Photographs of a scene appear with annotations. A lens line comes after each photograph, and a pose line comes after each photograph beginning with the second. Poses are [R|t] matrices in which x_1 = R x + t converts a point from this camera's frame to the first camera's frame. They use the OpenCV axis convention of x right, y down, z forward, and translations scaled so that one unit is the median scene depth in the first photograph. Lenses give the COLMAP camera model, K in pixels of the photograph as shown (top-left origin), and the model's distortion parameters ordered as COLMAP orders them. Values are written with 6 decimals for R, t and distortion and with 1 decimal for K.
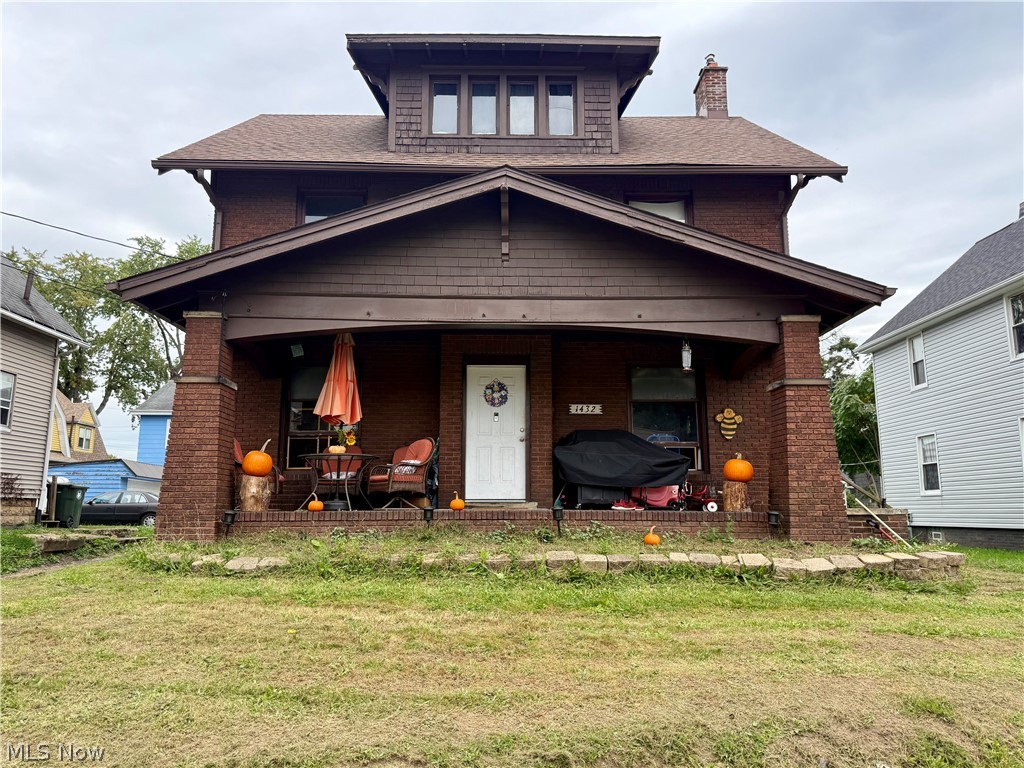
lens RADIAL K [[726.1, 0, 518.9], [0, 726.1, 382.9], [0, 0, 1]] dist [0.072632, -0.007586]
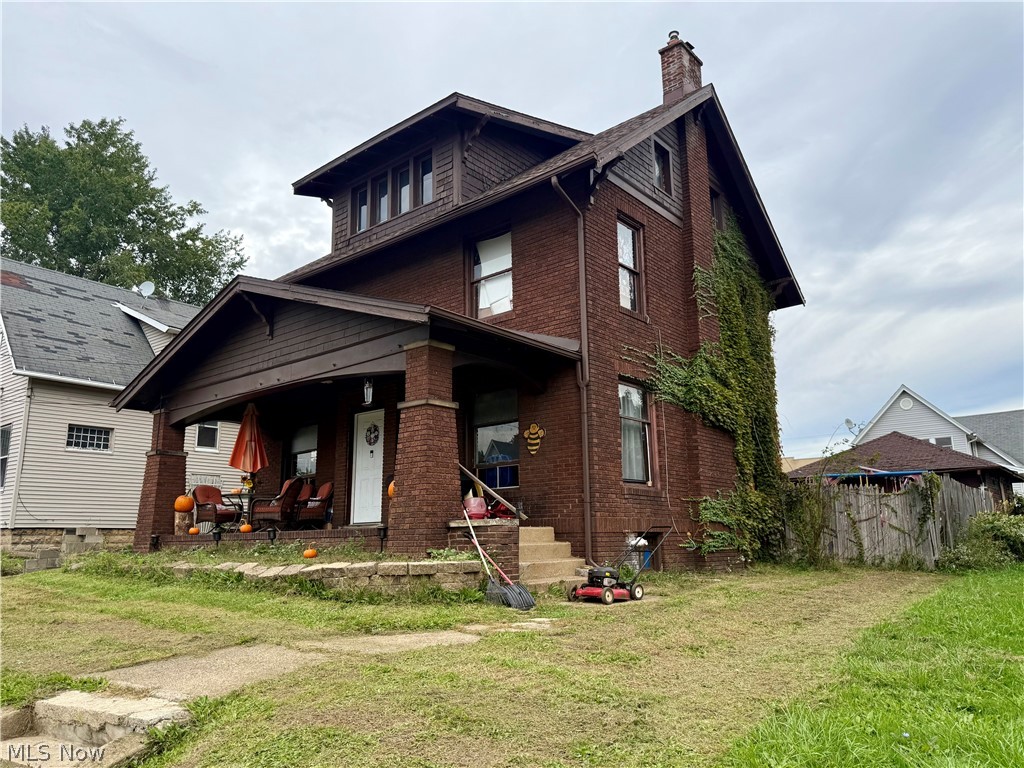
lens RADIAL K [[726.1, 0, 520.8], [0, 726.1, 389.6], [0, 0, 1]] dist [0.072632, -0.007586]
pose [[0.754361, -0.143962, -0.640480, 0.957789], [0.127057, 0.989227, -0.072702, 0.061118], [0.644047, -0.026534, 0.764526, 0.231232]]
